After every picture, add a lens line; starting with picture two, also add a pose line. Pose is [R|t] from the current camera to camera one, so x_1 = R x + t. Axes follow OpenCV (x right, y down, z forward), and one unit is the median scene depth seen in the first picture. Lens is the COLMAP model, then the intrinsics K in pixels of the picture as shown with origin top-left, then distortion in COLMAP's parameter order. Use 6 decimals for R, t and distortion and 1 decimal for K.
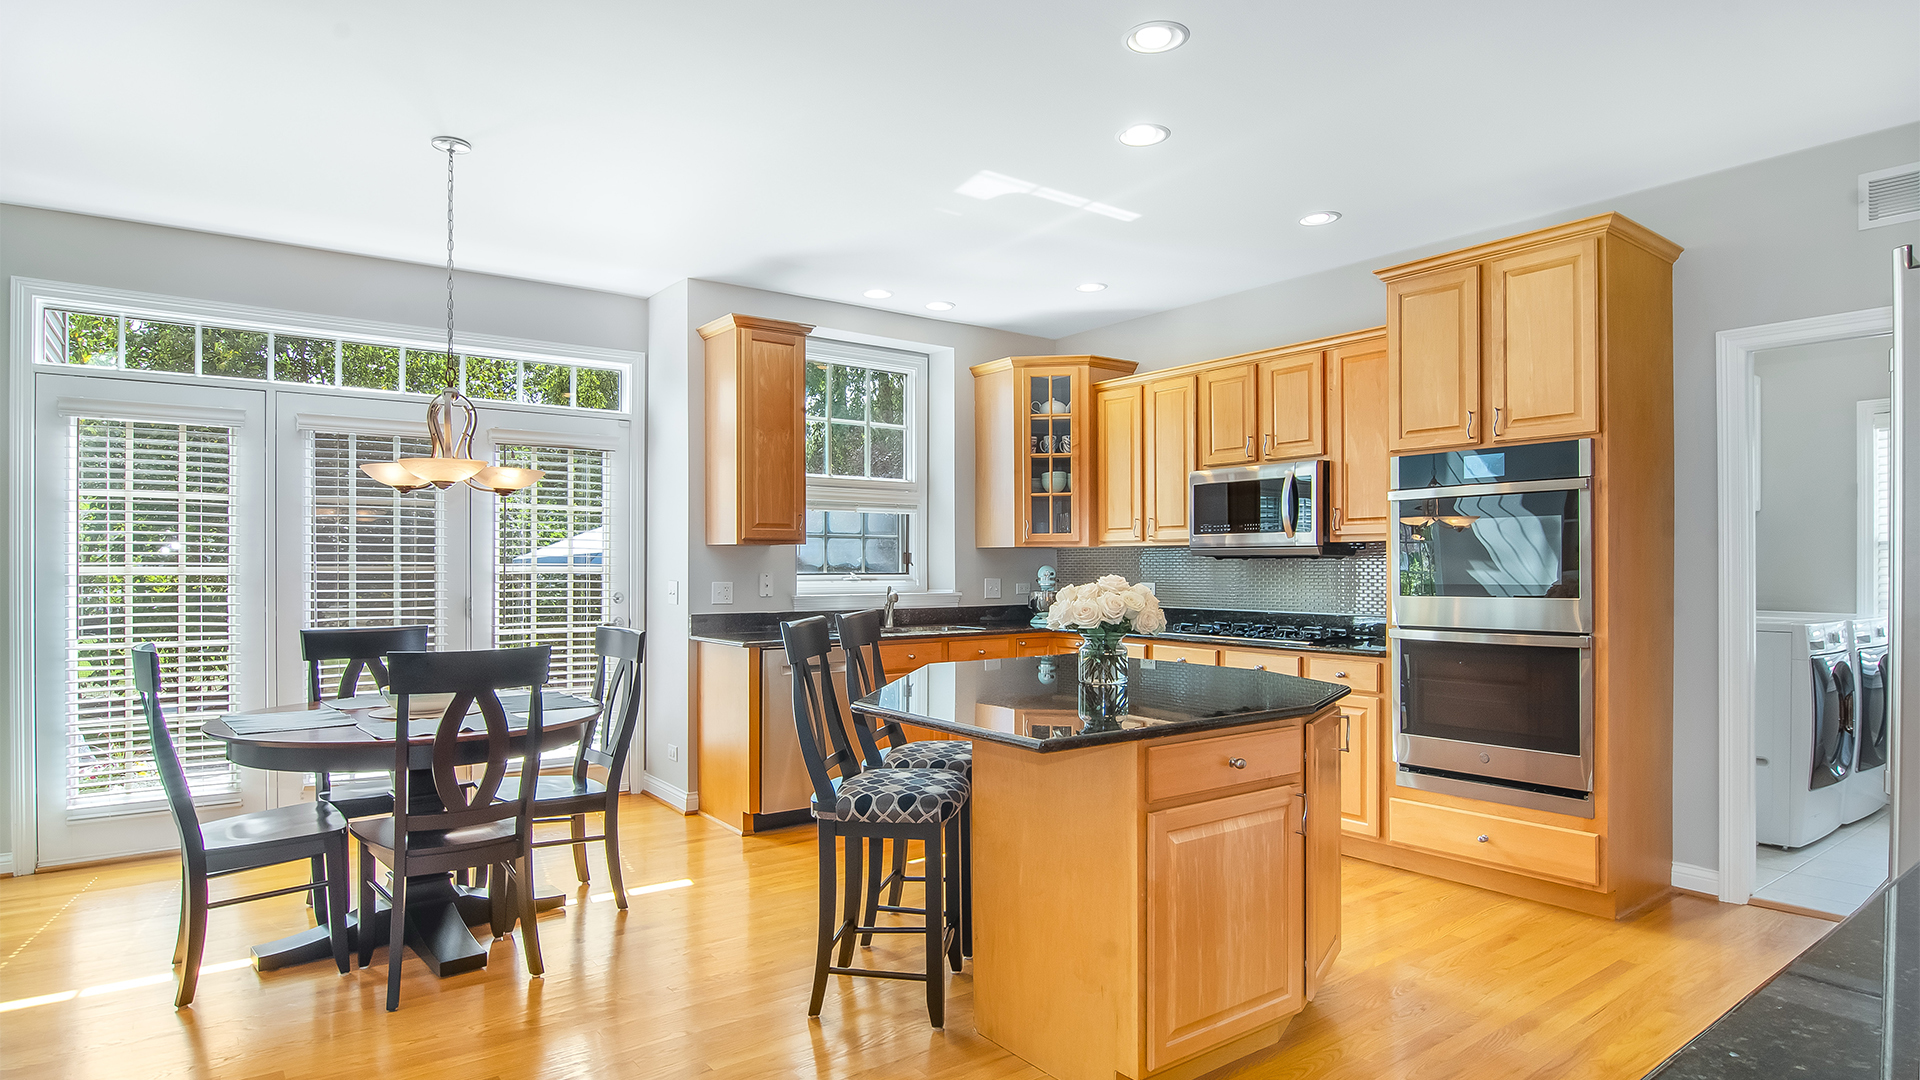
lens RADIAL K [[1034.3, 0, 953.8], [0, 1034.3, 549.1], [0, 0, 1]] dist [-0.012834, -0.002221]
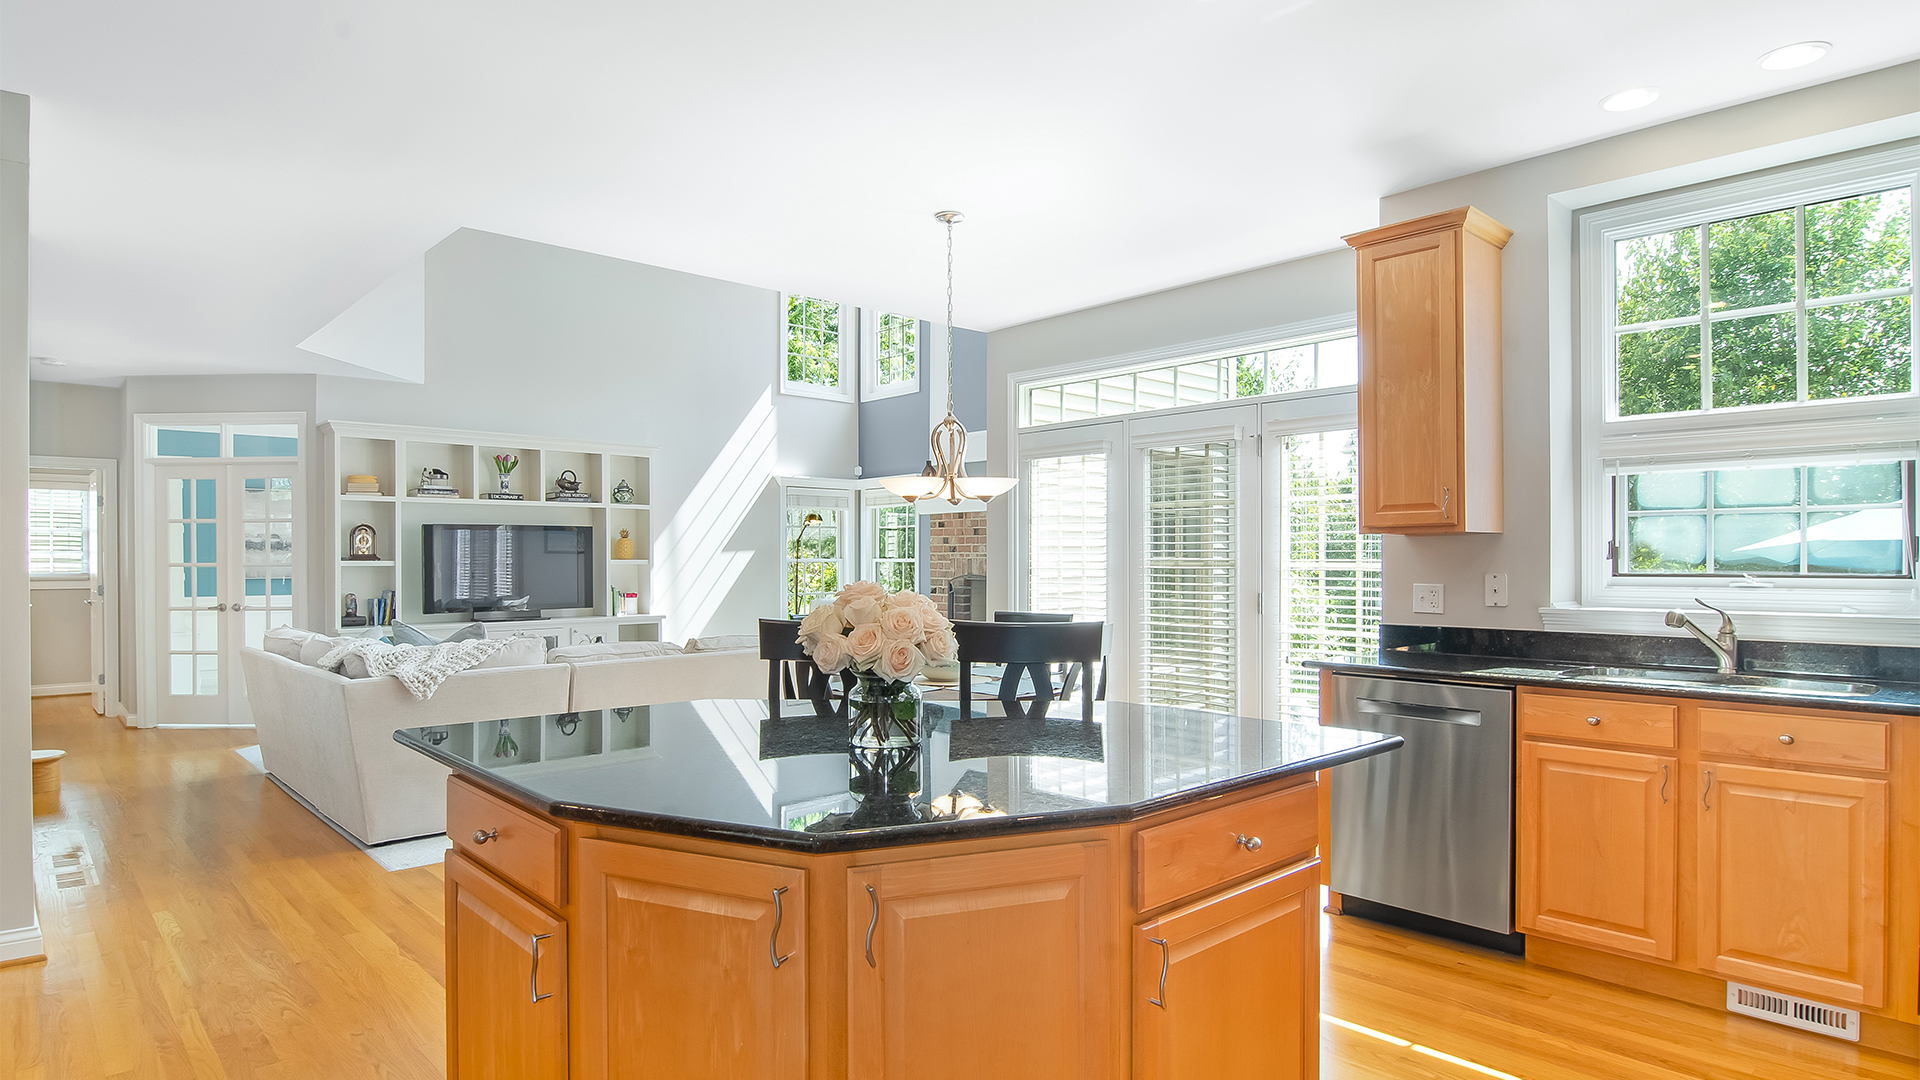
lens RADIAL K [[1042.7, 0, 961.2], [0, 1042.7, 569.5], [0, 0, 1]] dist [-0.001488, -0.015456]
pose [[0.118120, 0.009680, -0.992952, 0.500218], [0.020579, 0.999714, 0.012194, 0.004838], [0.992786, -0.021875, 0.117887, 0.589858]]
